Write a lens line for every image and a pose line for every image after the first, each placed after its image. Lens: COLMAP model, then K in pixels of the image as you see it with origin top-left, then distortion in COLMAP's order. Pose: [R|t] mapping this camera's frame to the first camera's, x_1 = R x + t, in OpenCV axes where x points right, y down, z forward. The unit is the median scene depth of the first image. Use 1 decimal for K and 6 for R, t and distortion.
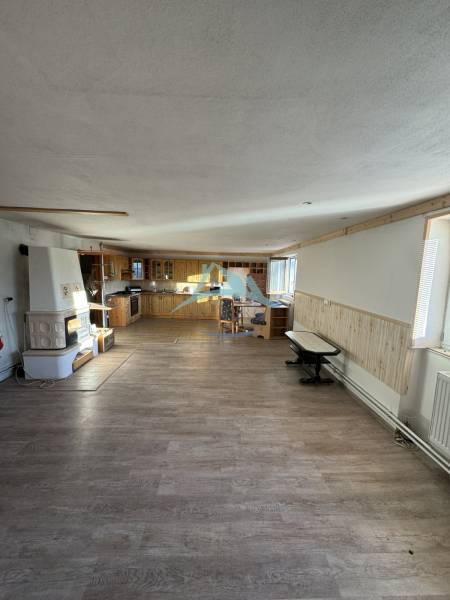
lens RADIAL K [[234.4, 0, 225.9], [0, 234.4, 300.5], [0, 0, 1]] dist [-0.002309, 0.000194]
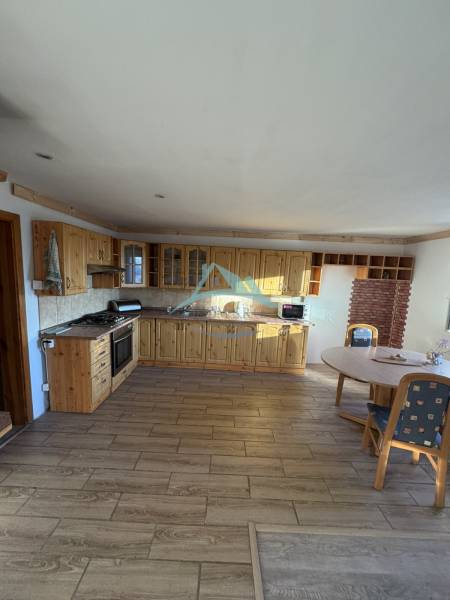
lens RADIAL K [[234.4, 0, 224.1], [0, 234.4, 300.2], [0, 0, 1]] dist [-0.002309, 0.000194]
pose [[0.998712, 0.024279, -0.044544, -0.166385], [-0.024279, 0.999705, 0.000529, -0.065872], [0.044543, 0.000553, 0.999007, 0.520314]]
